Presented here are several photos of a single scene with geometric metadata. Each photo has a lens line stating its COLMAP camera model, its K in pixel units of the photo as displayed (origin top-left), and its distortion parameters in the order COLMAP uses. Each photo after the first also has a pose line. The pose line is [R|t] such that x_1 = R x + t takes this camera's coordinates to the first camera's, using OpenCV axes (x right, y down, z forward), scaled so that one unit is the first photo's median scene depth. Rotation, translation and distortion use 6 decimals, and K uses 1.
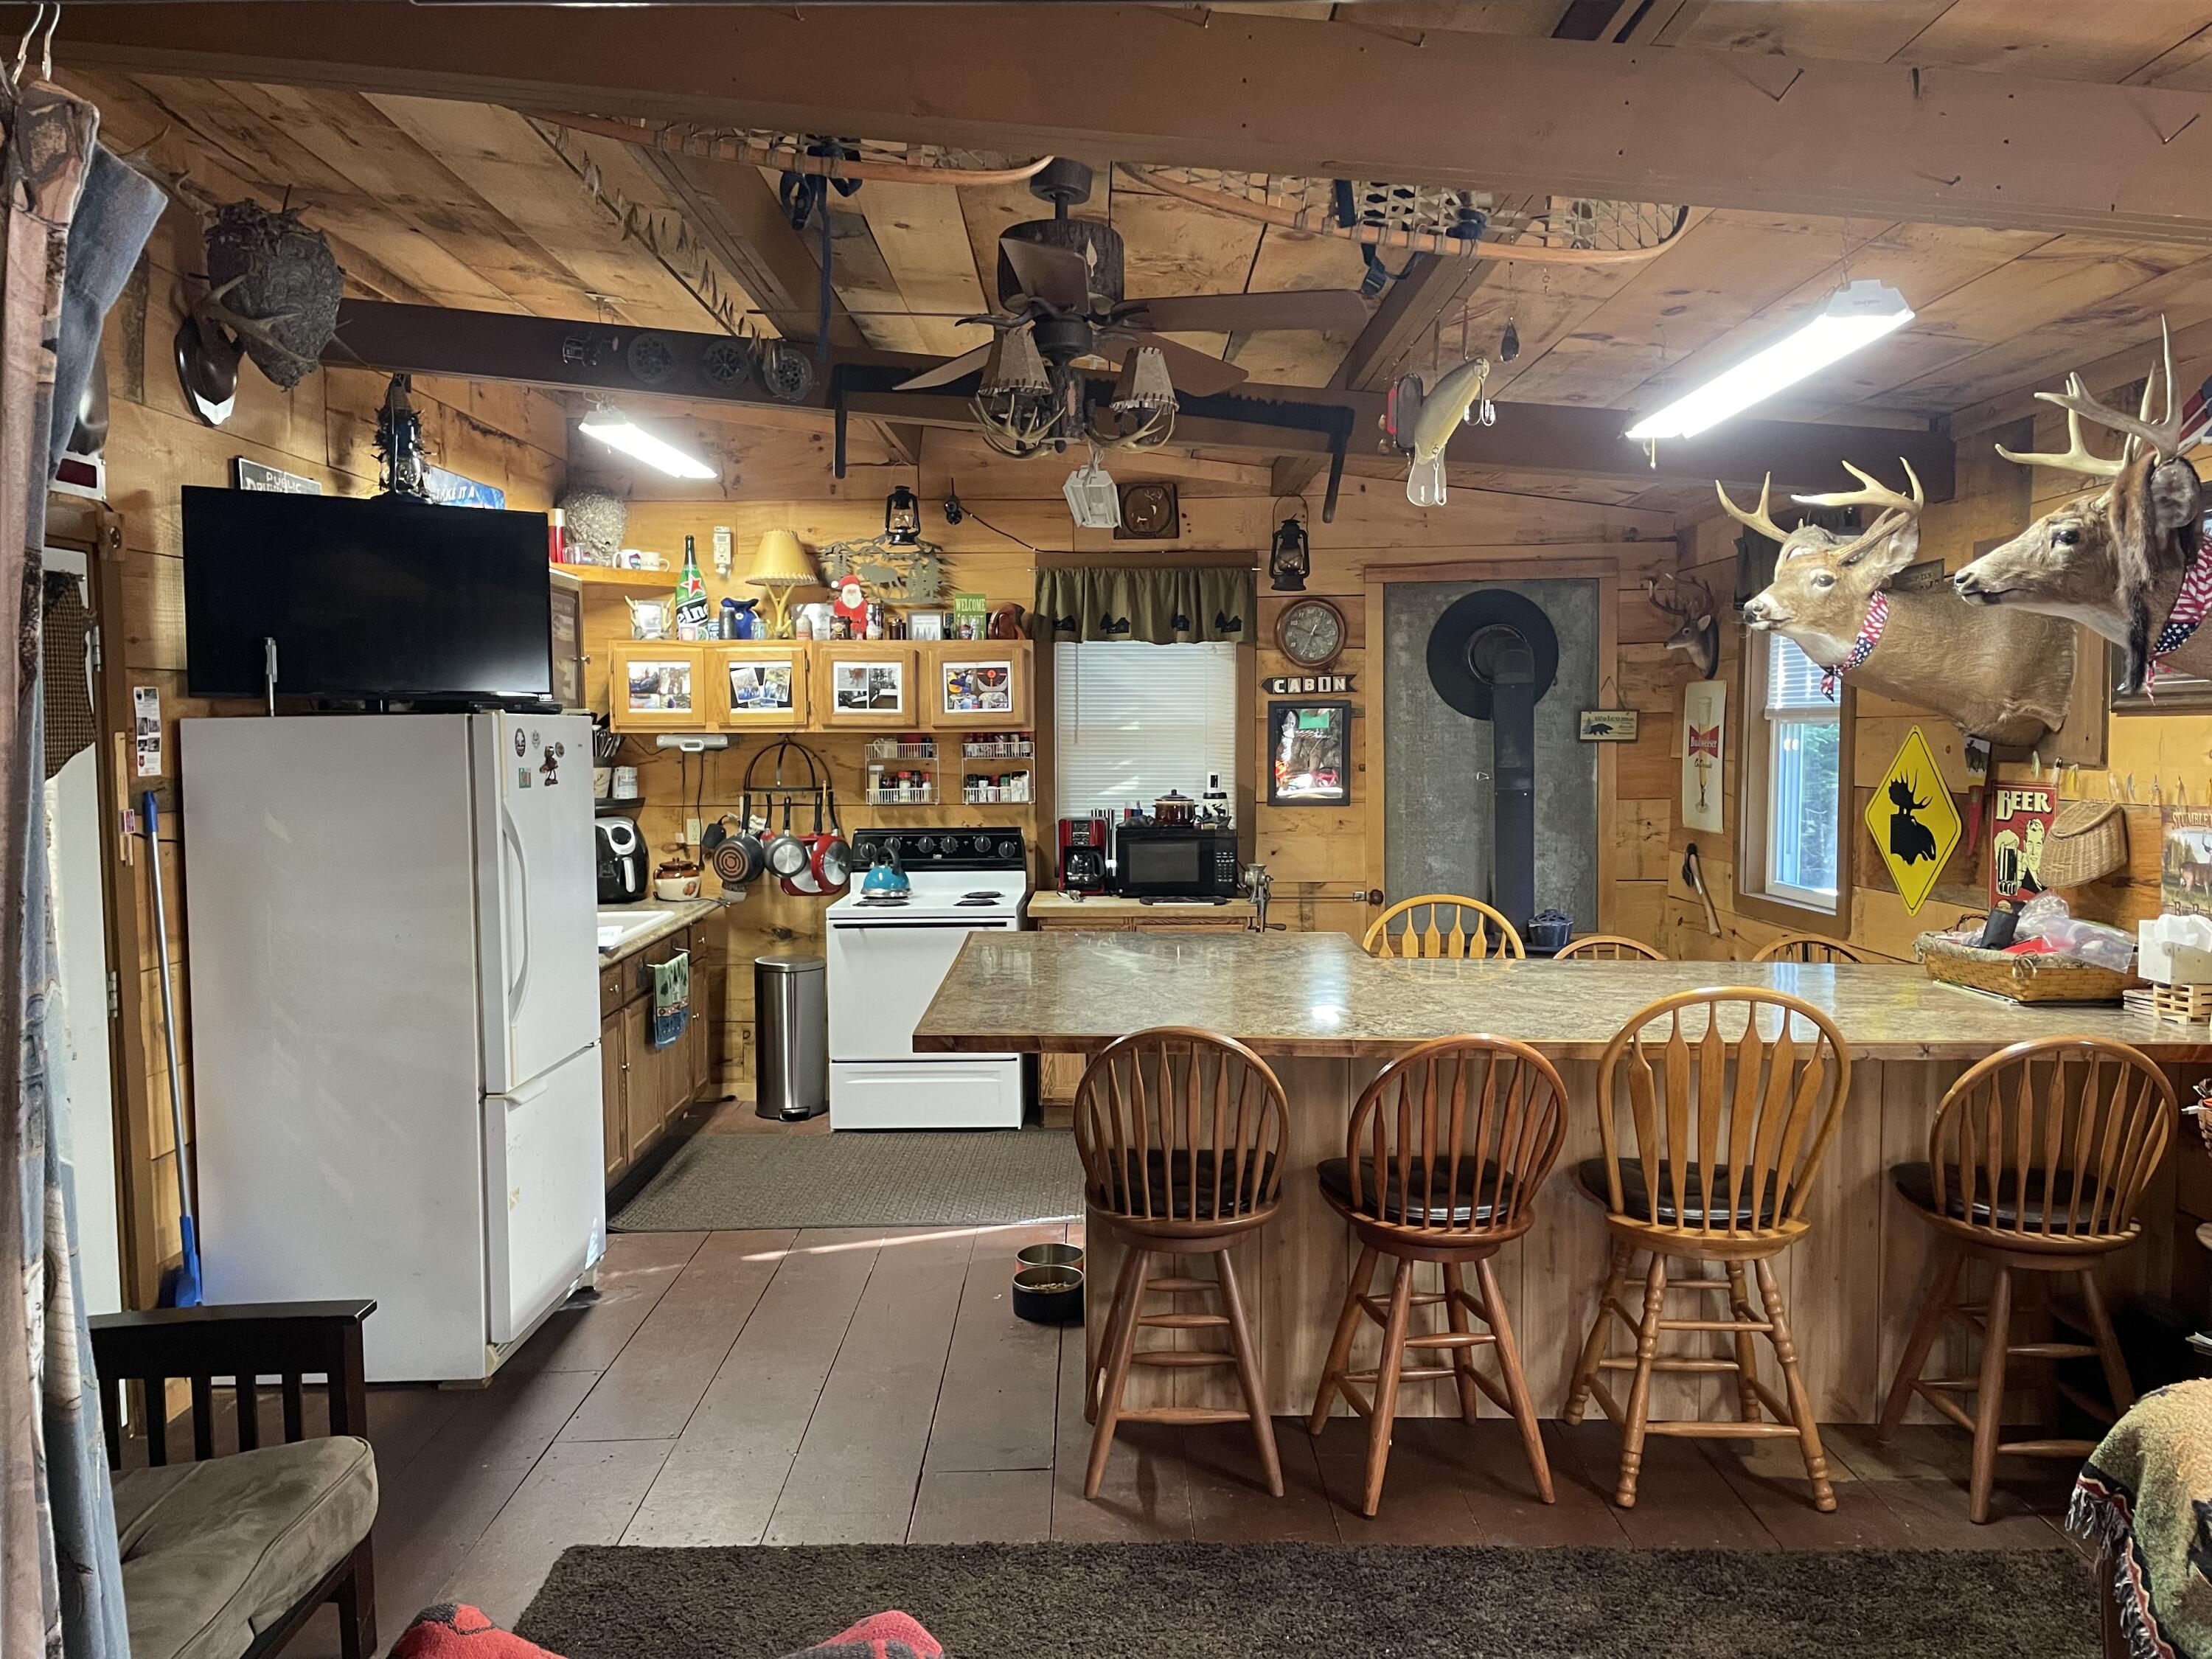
lens RADIAL K [[1673.5, 0, 1102.4], [0, 1673.5, 842.5], [0, 0, 1]] dist [0.123056, -0.177568]
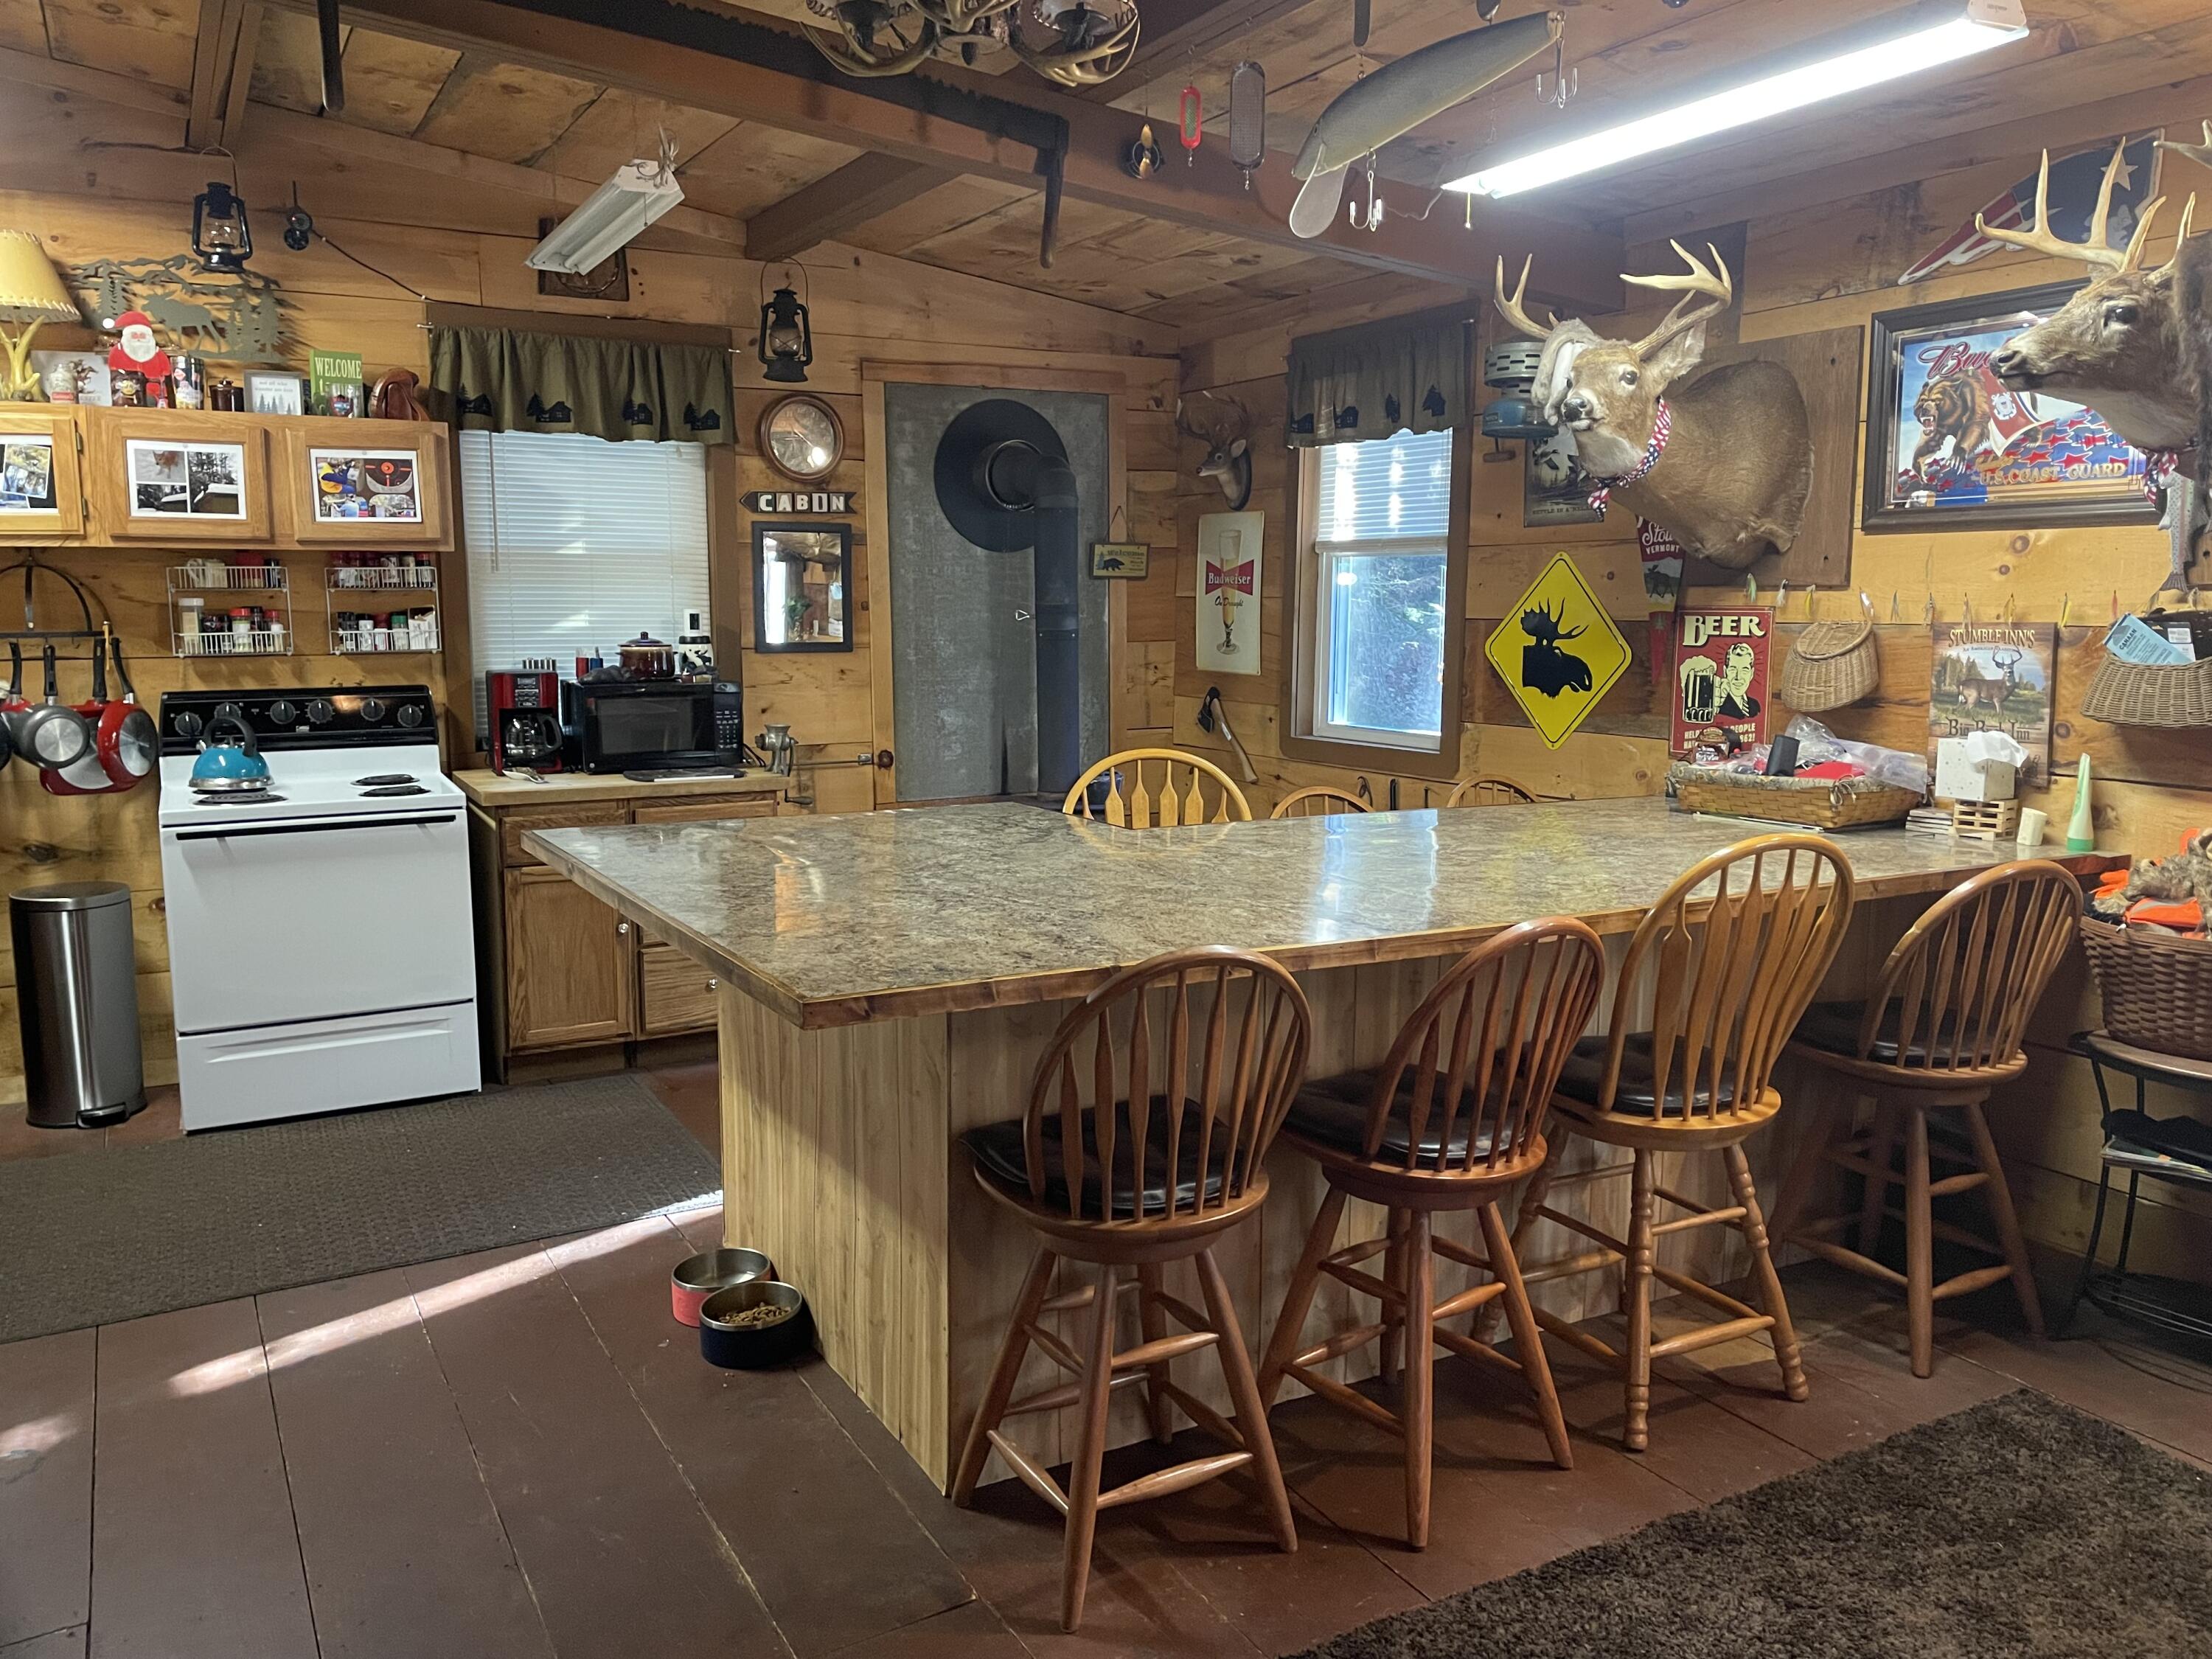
lens RADIAL K [[1653.1, 0, 1106.0], [0, 1653.1, 829.5], [0, 0, 1]] dist [0.100563, -0.137040]
pose [[0.863164, -0.065823, 0.500615, -0.168043], [0.028373, 0.996223, 0.082065, 0.002260], [-0.504126, -0.056631, 0.861771, 0.222488]]
